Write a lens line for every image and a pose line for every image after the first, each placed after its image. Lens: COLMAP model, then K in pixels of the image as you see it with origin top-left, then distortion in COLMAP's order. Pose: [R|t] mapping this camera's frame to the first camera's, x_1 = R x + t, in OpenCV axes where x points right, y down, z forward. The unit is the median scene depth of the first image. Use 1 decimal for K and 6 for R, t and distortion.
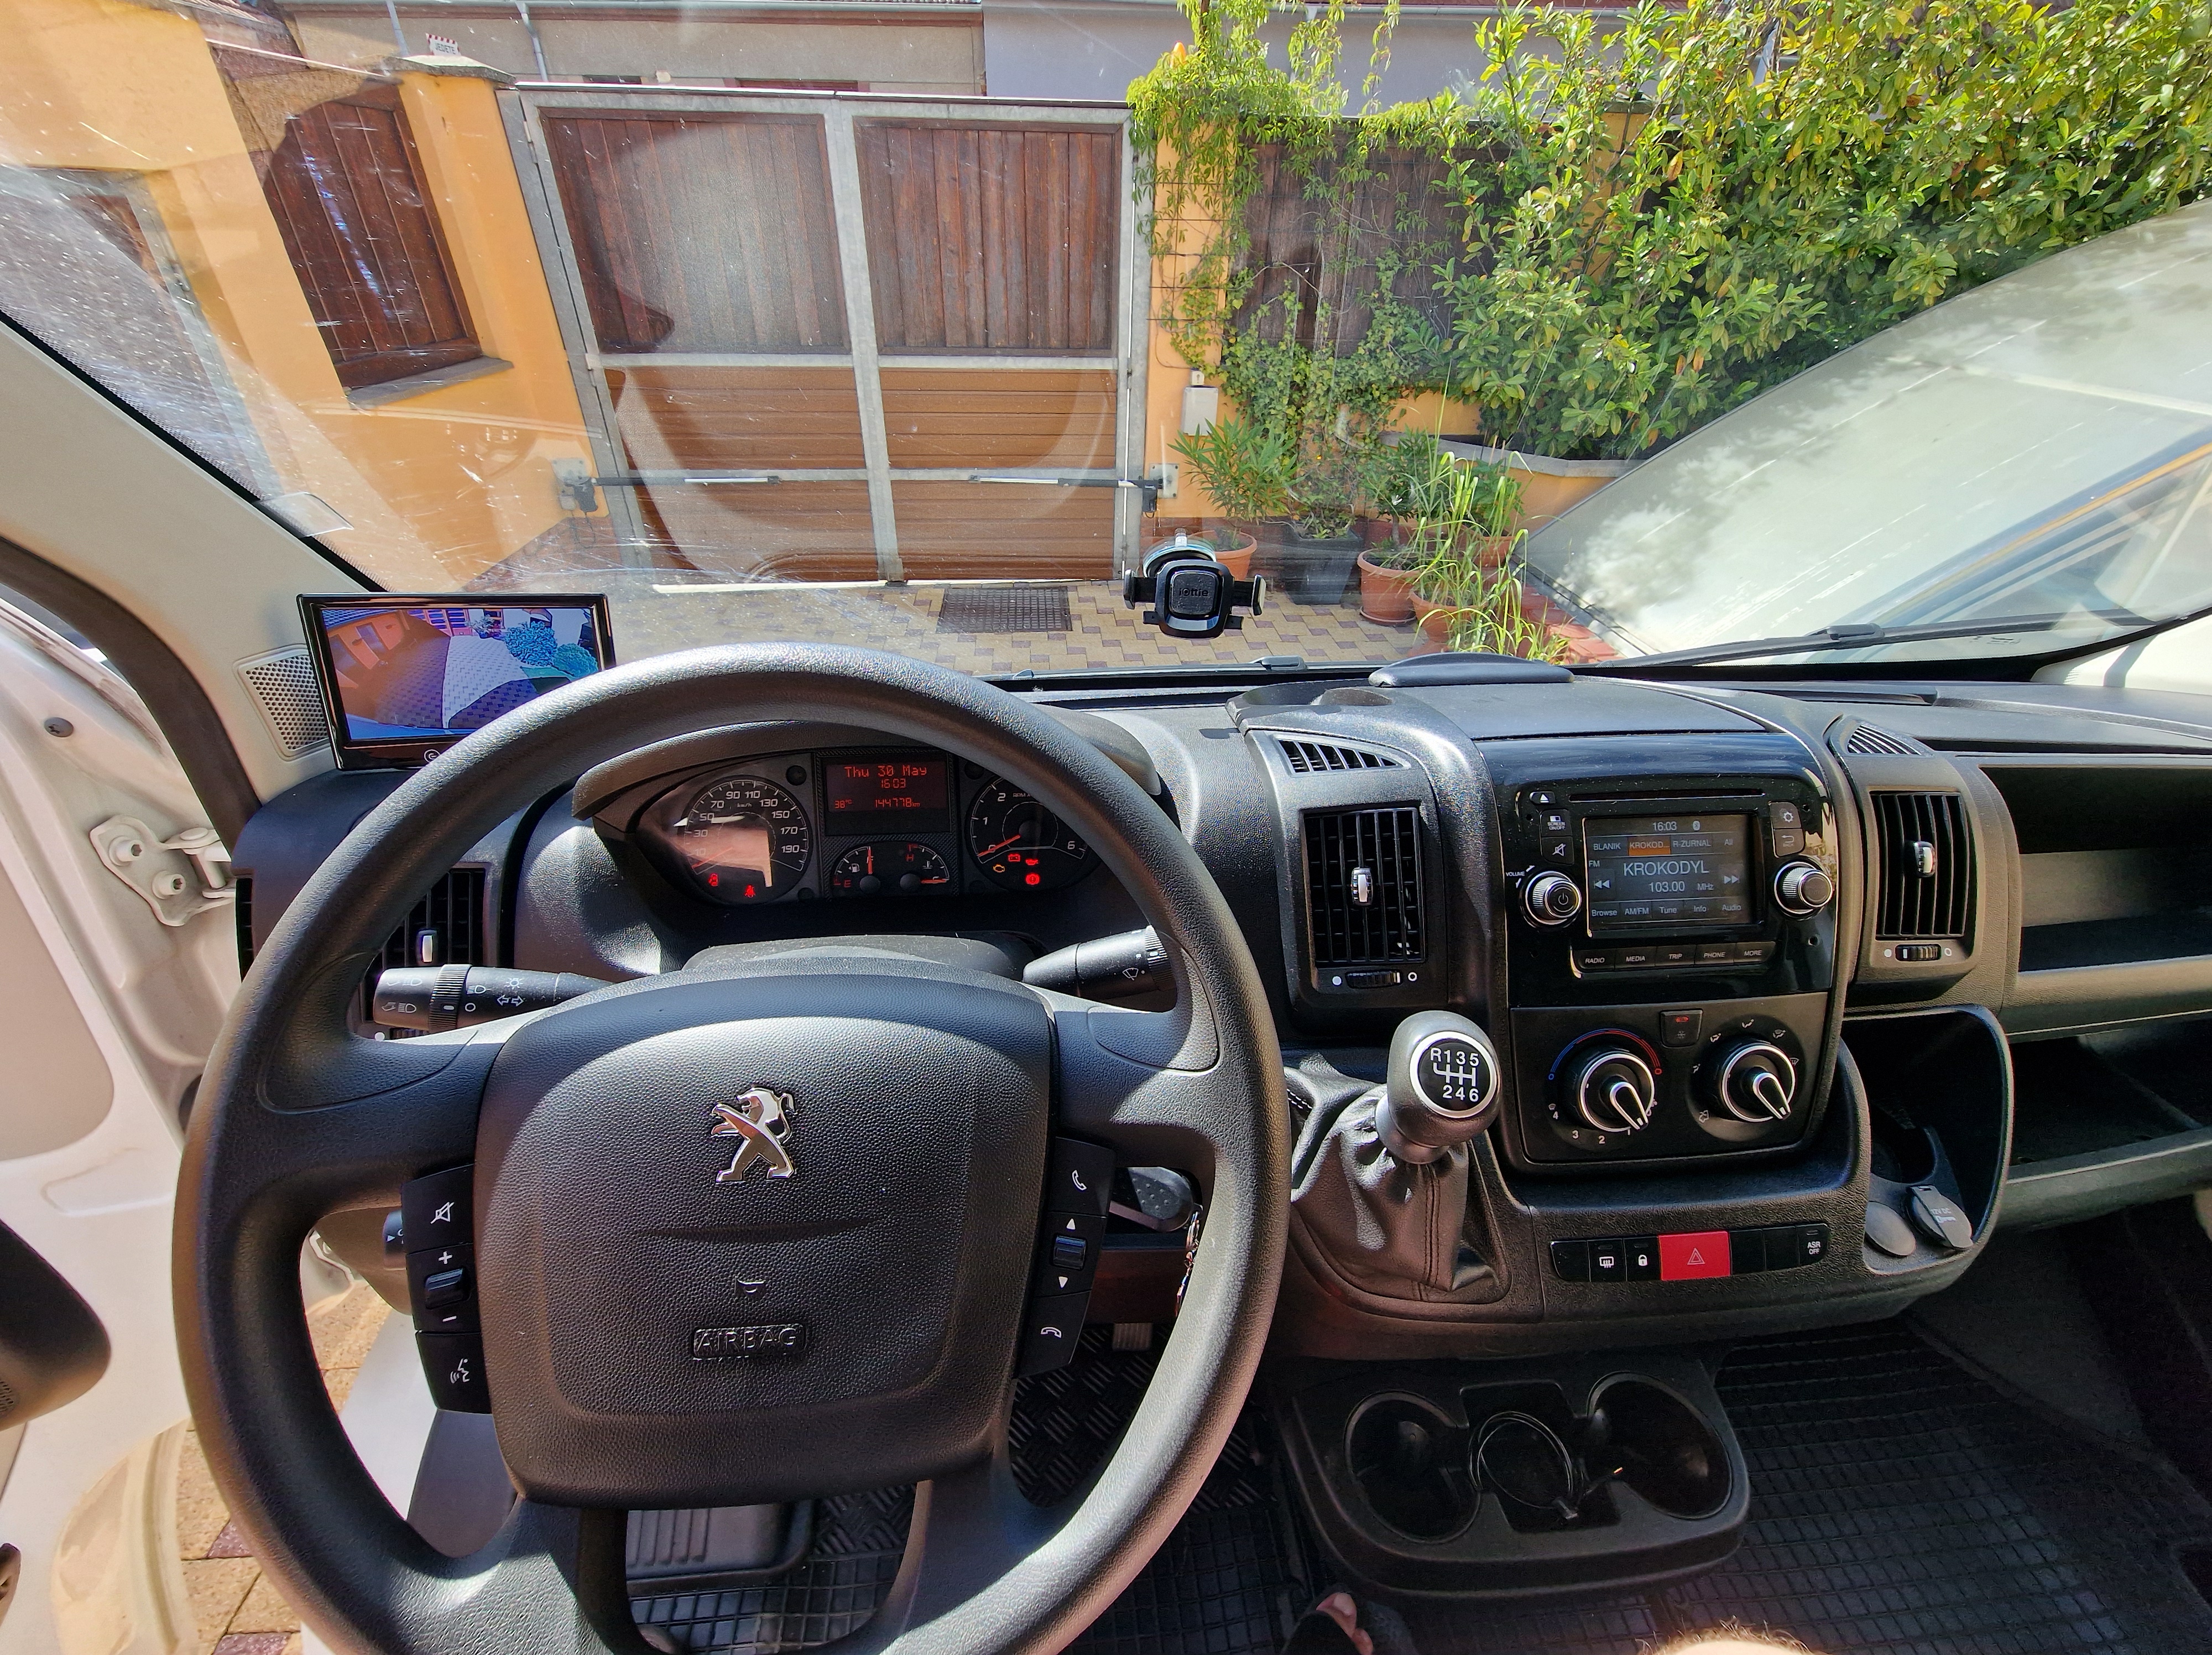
lens RADIAL K [[879.7, 0, 1106.9], [0, 879.7, 829.3], [0, 0, 1]] dist [-0.001407, -0.000044]
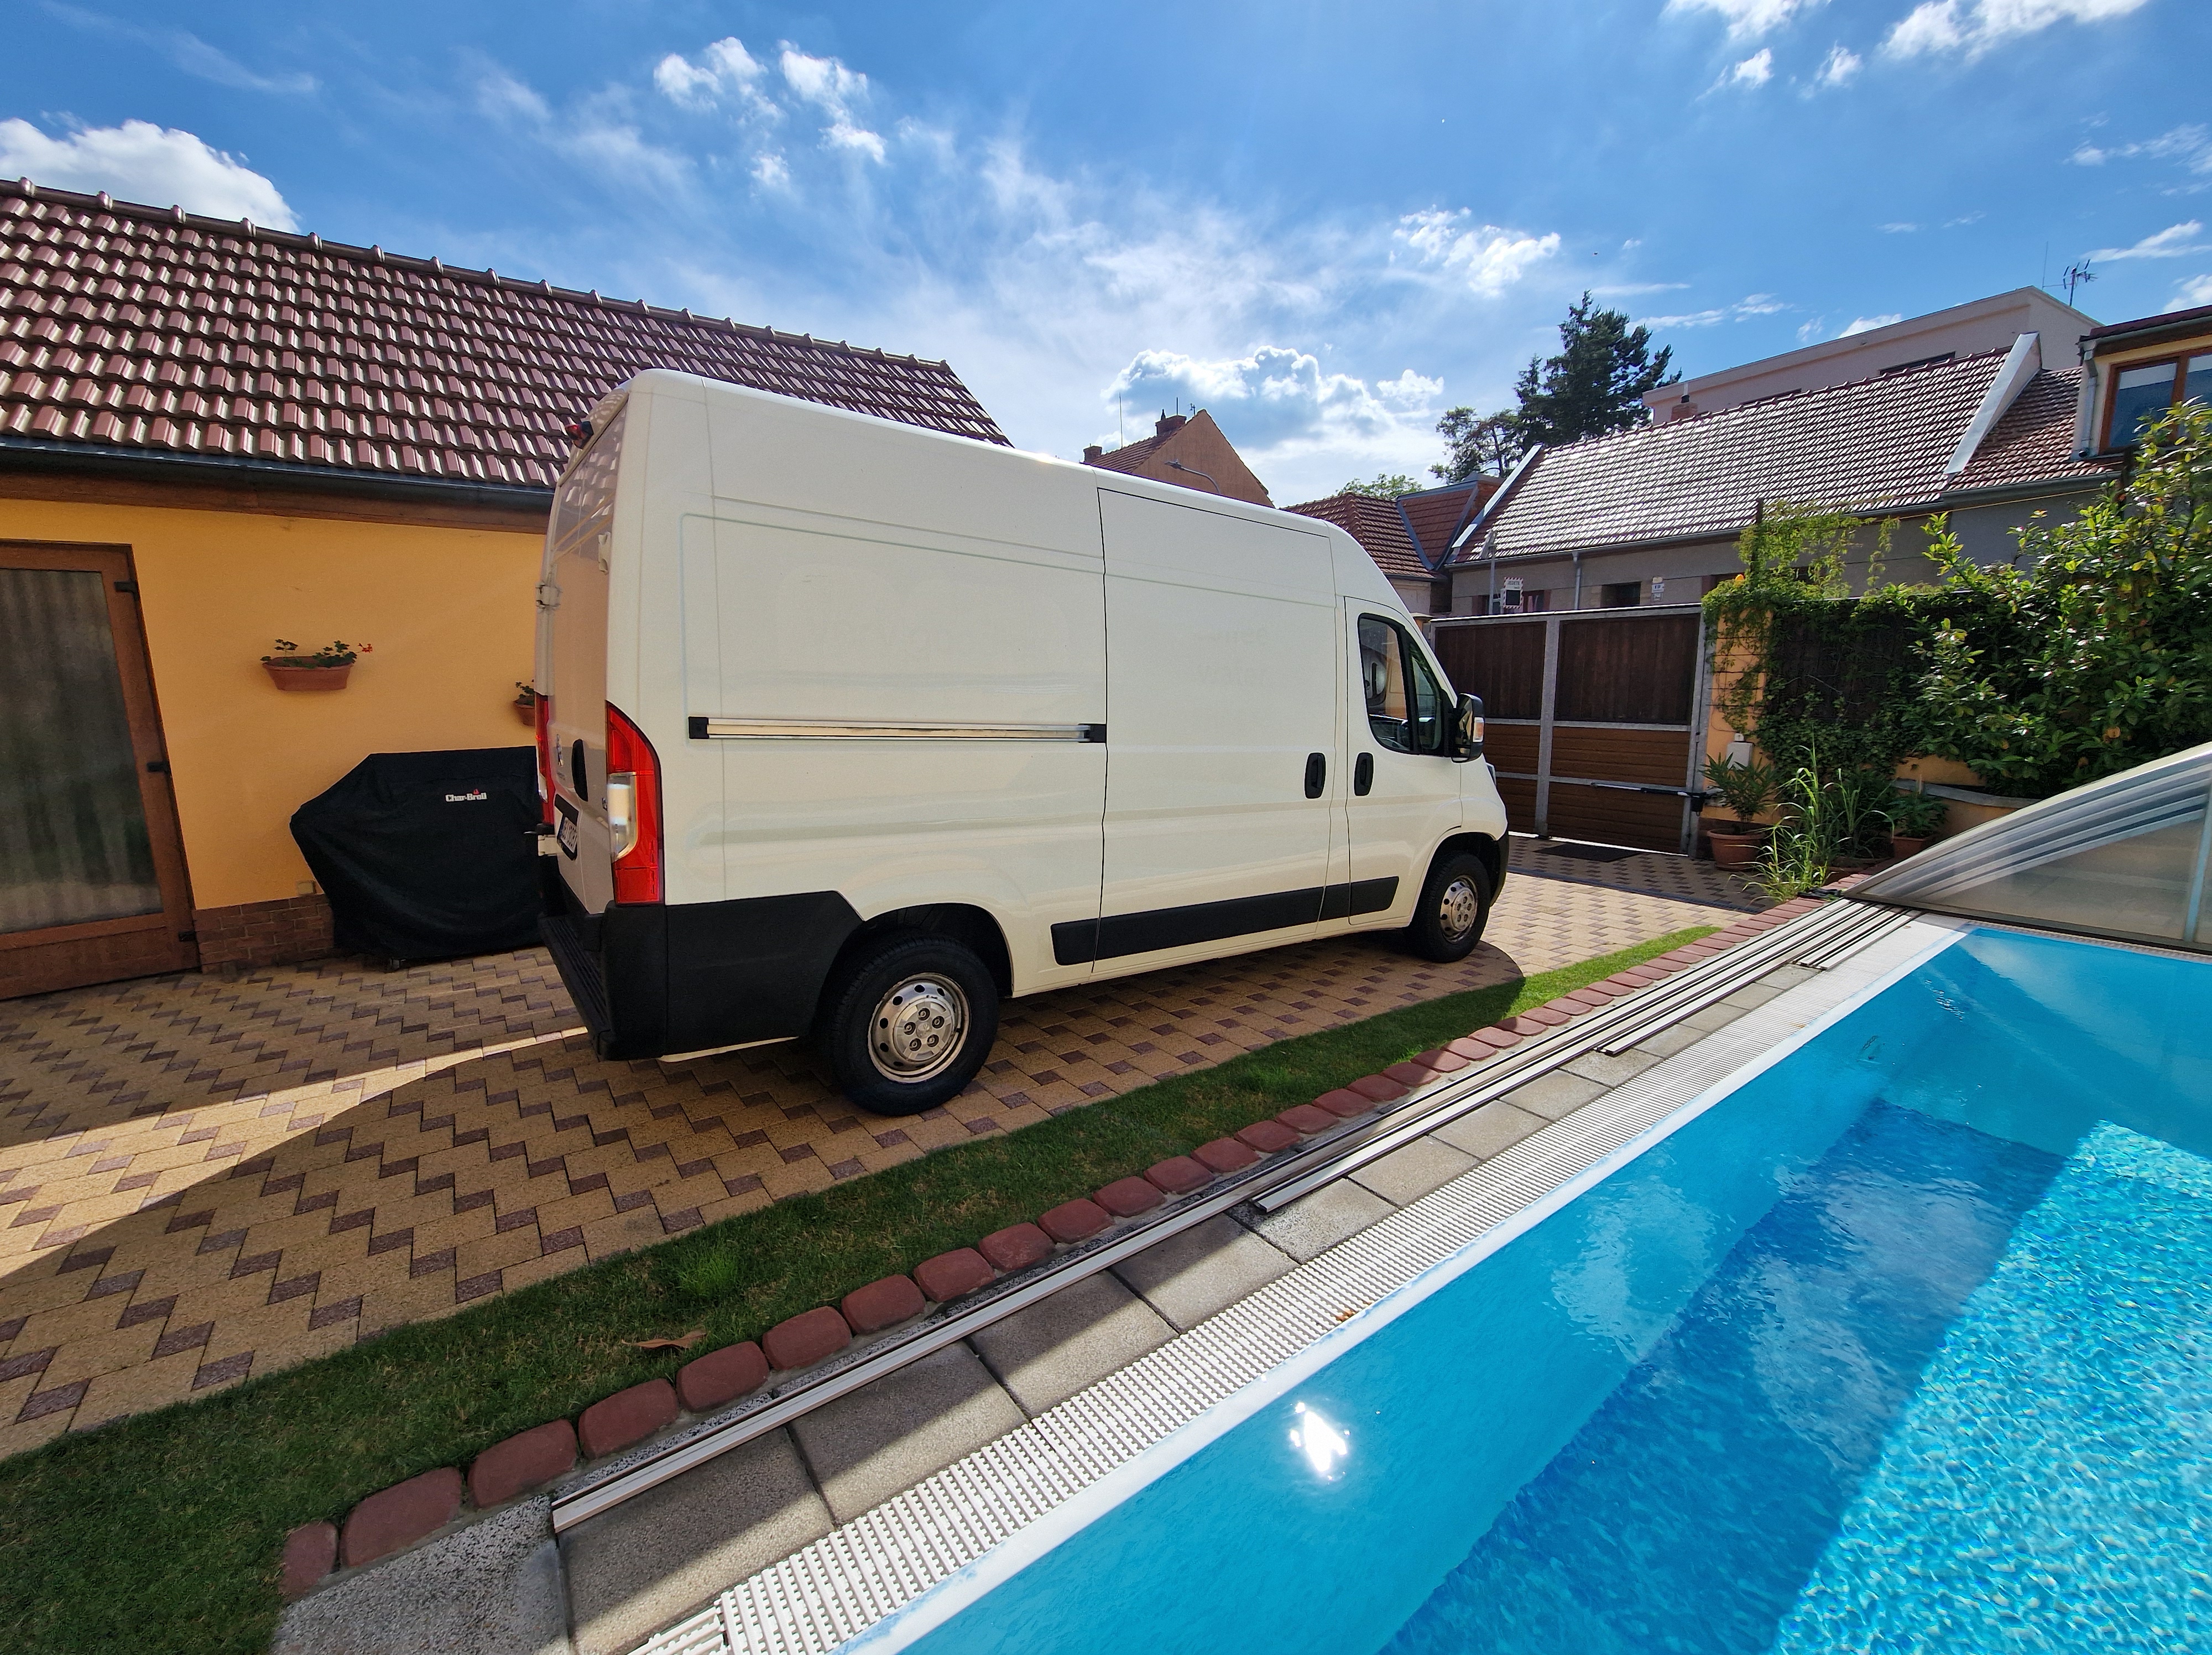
lens RADIAL K [[879.7, 0, 1109.9], [0, 879.7, 829.4], [0, 0, 1]] dist [-0.001407, -0.000044]
pose [[0.530324, 0.127281, -0.838186, 0.914478], [-0.423892, 0.896022, -0.132135, 0.359412], [0.734215, 0.425375, 0.529135, -0.663416]]
